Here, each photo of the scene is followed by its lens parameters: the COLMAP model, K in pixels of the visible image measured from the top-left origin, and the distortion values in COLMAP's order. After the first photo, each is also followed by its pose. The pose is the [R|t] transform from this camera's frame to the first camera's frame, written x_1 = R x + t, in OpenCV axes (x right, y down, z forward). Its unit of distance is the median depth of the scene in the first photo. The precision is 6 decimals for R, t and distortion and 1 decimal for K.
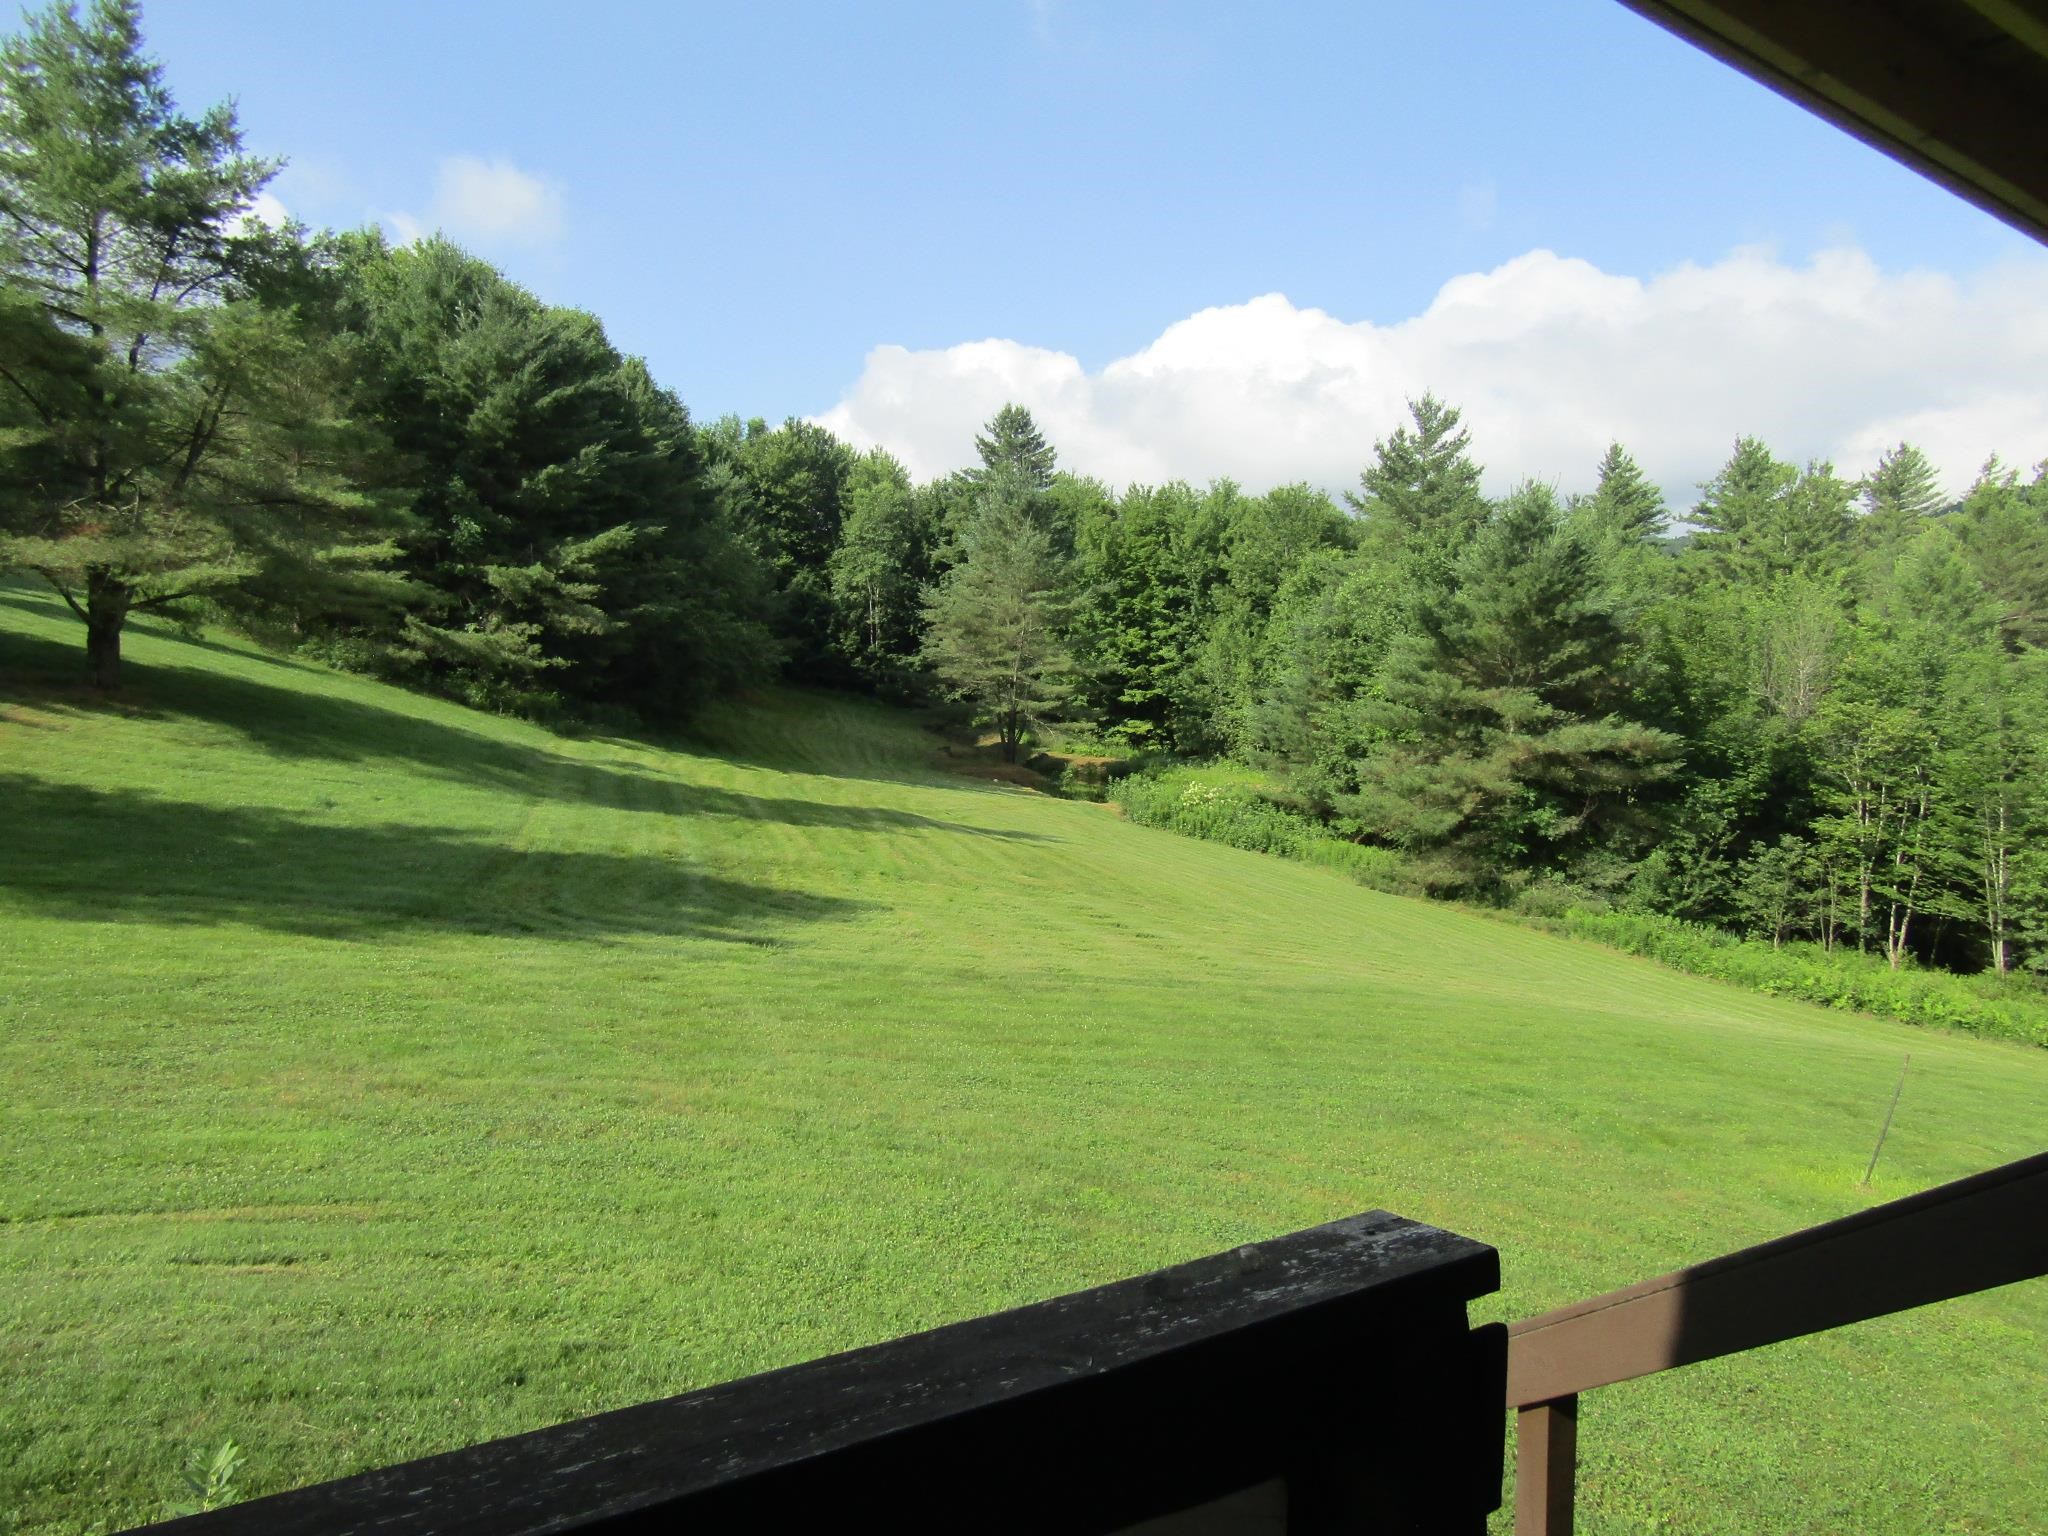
lens RADIAL K [[1458.6, 0, 1018.5], [0, 1458.6, 768.4], [0, 0, 1]] dist [-0.006513, -0.003038]
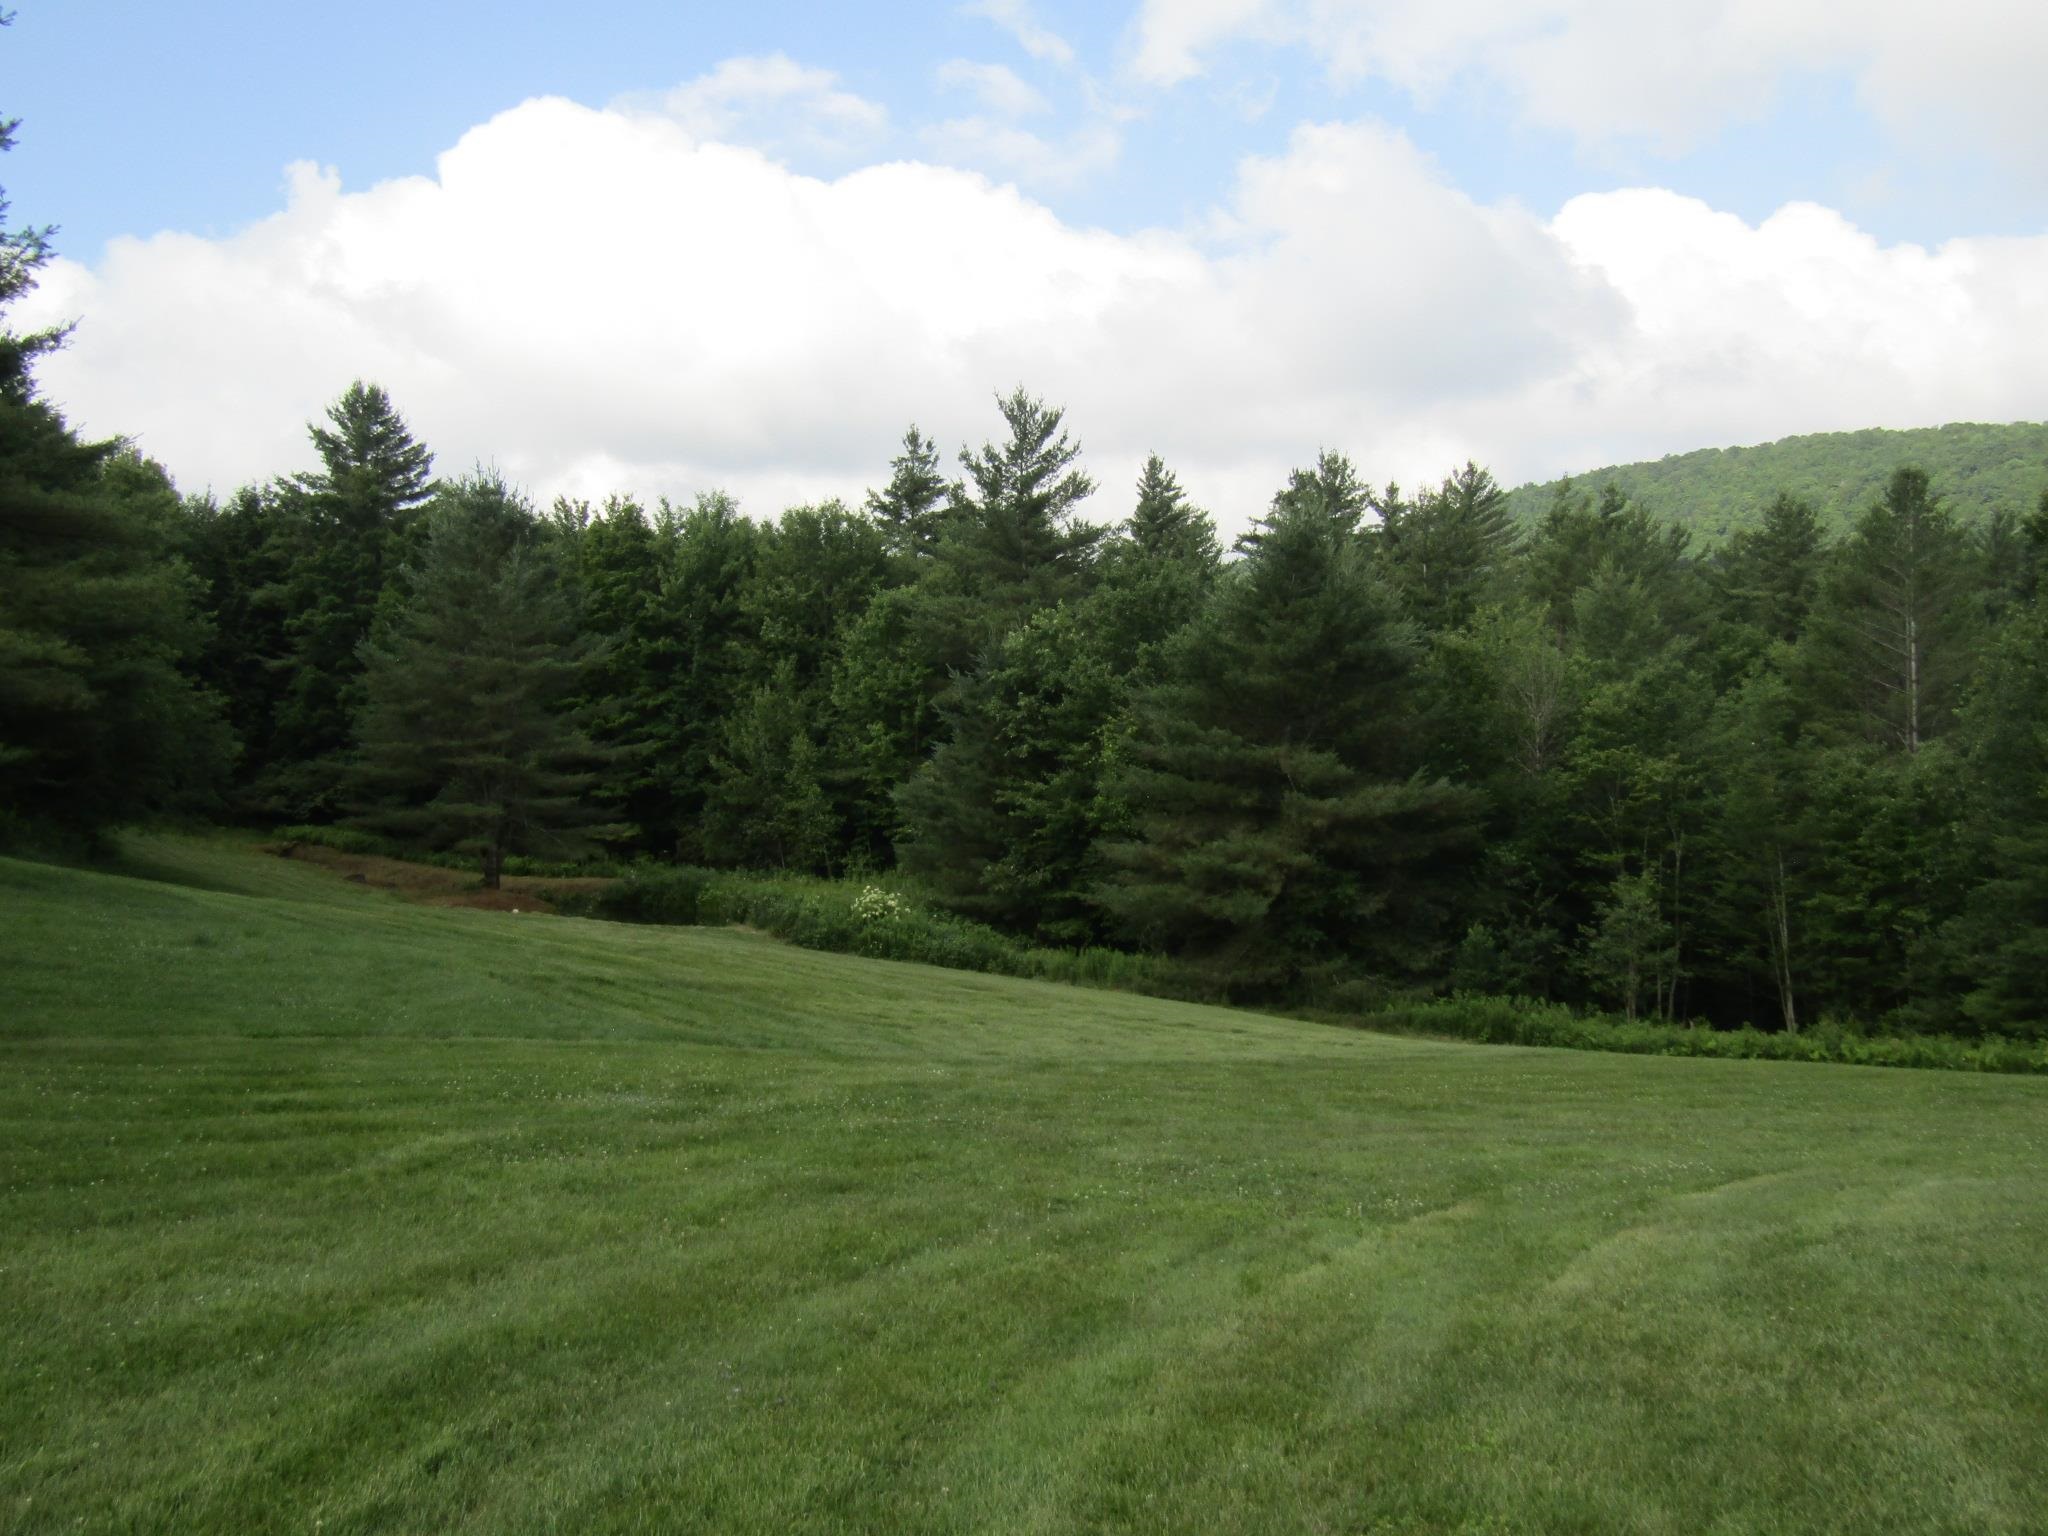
lens RADIAL K [[2056.7, 0, 1035.4], [0, 2056.7, 772.9], [0, 0, 1]] dist [0.006859, 0.000000]
pose [[0.916424, -0.039322, 0.398273, -0.262086], [0.064008, 0.996752, -0.048872, 0.009254], [-0.395058, 0.070280, 0.915964, -0.022663]]
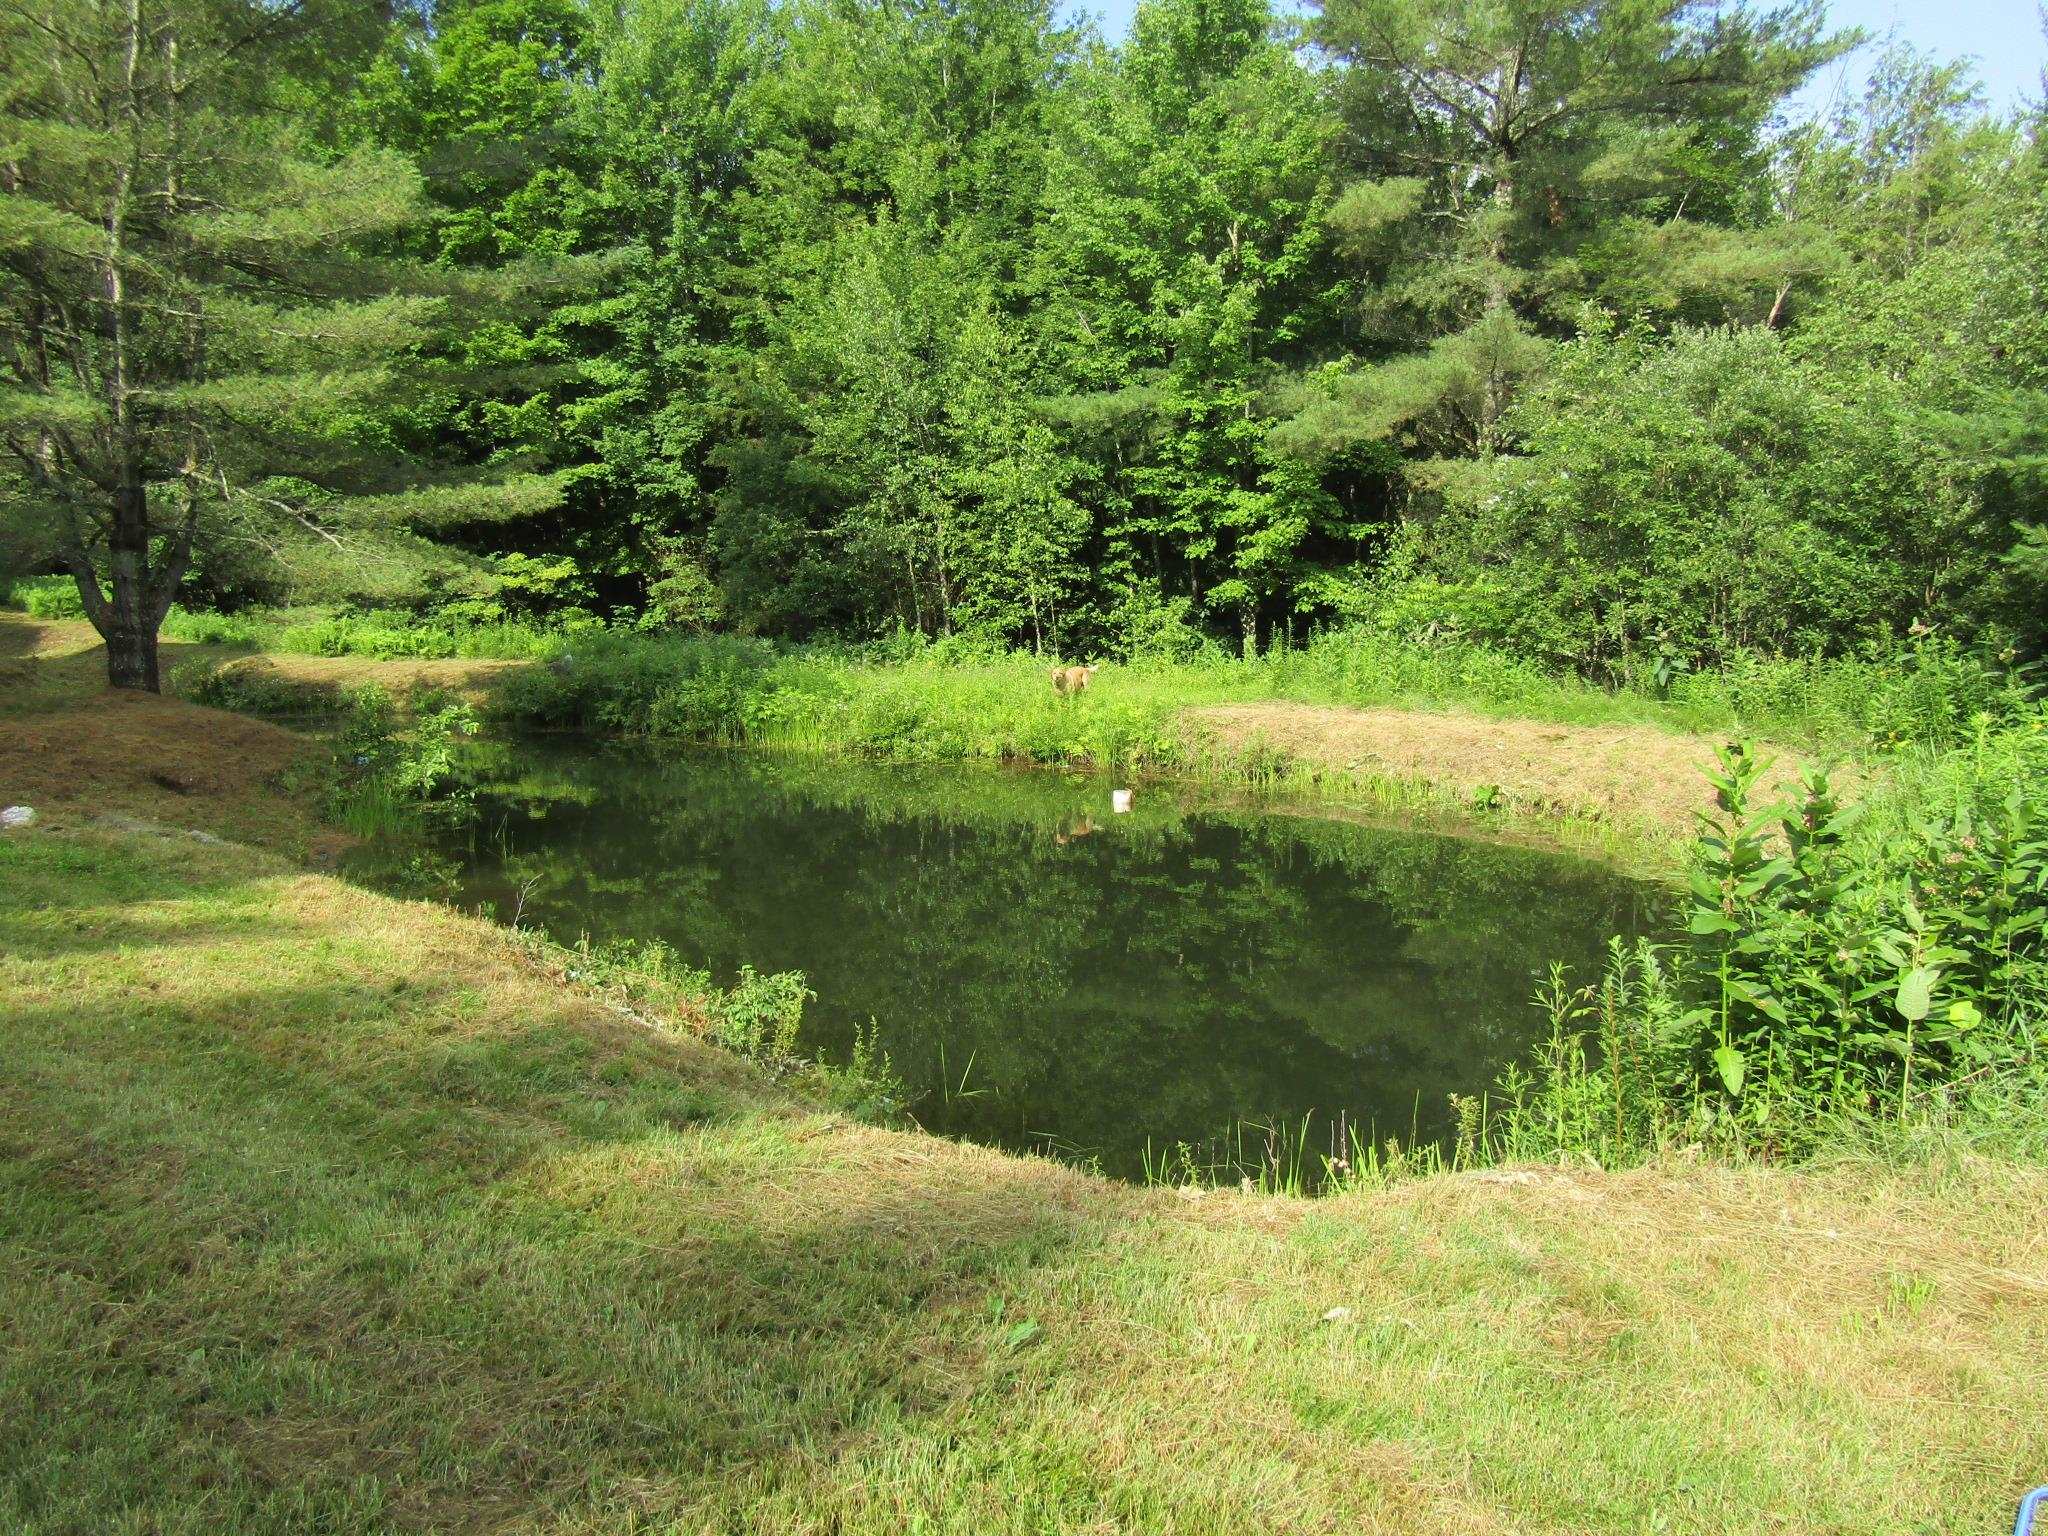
lens RADIAL K [[1458.6, 0, 1021.8], [0, 1458.6, 771.5], [0, 0, 1]] dist [-0.006513, -0.003038]
pose [[0.862091, -0.102170, 0.496347, -0.001276], [0.066195, 0.993776, 0.089591, -0.005749], [-0.502412, -0.044379, 0.863489, 1.212635]]
